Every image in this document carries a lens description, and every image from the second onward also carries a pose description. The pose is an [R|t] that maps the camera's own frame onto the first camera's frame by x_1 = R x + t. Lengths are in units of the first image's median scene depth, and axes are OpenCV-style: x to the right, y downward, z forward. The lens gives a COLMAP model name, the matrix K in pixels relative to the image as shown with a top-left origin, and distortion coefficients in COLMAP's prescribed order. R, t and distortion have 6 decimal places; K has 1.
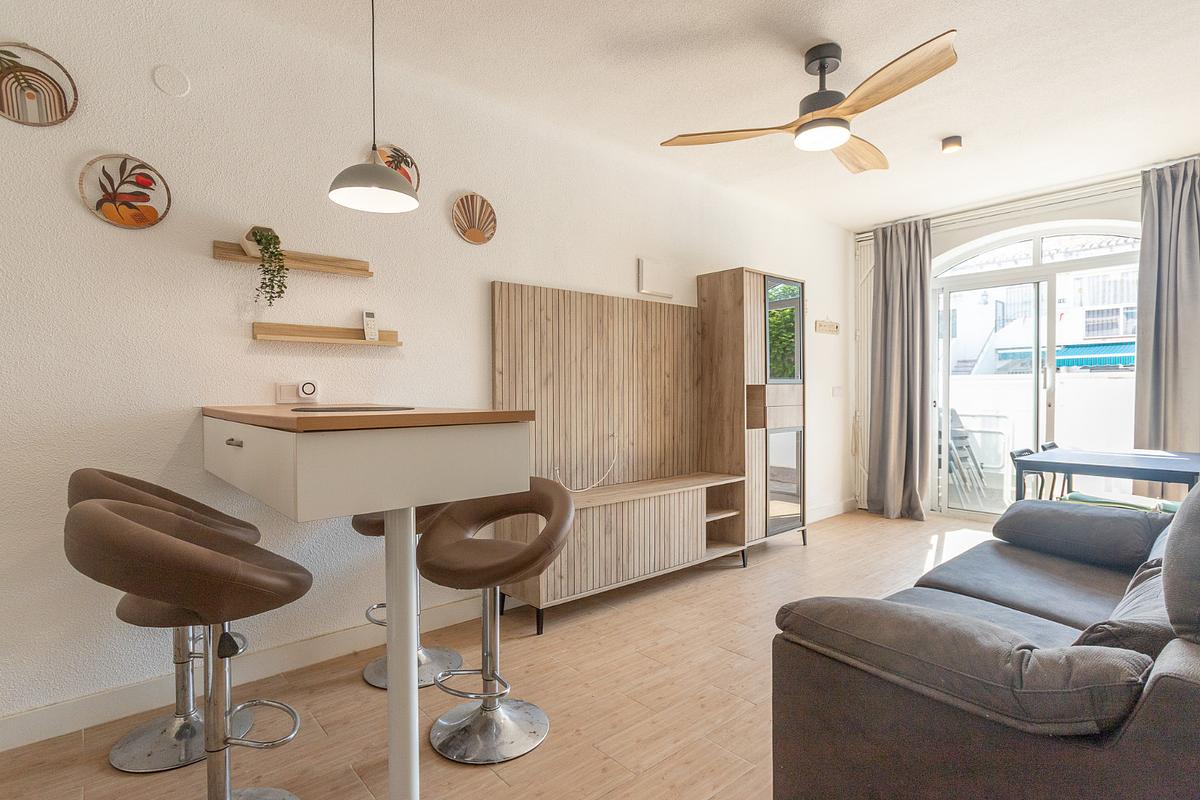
lens RADIAL K [[605.7, 0, 592.2], [0, 605.7, 401.5], [0, 0, 1]] dist [-0.012671, 0.011755]
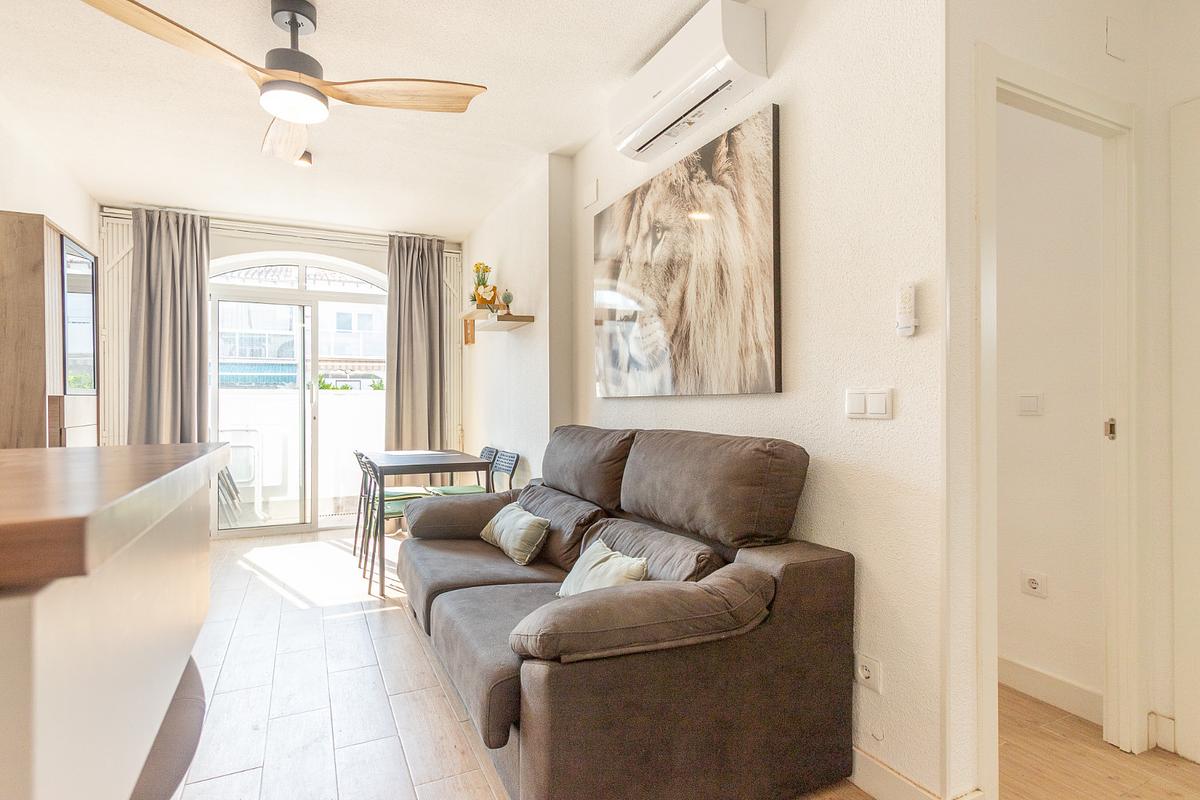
lens RADIAL K [[605.7, 0, 594.7], [0, 605.7, 399.6], [0, 0, 1]] dist [-0.012671, 0.011755]
pose [[0.260153, 0.010441, 0.965511, -0.267756], [0.015662, 0.999764, -0.015031, -0.004152], [-0.965441, 0.019032, 0.259928, 0.314118]]
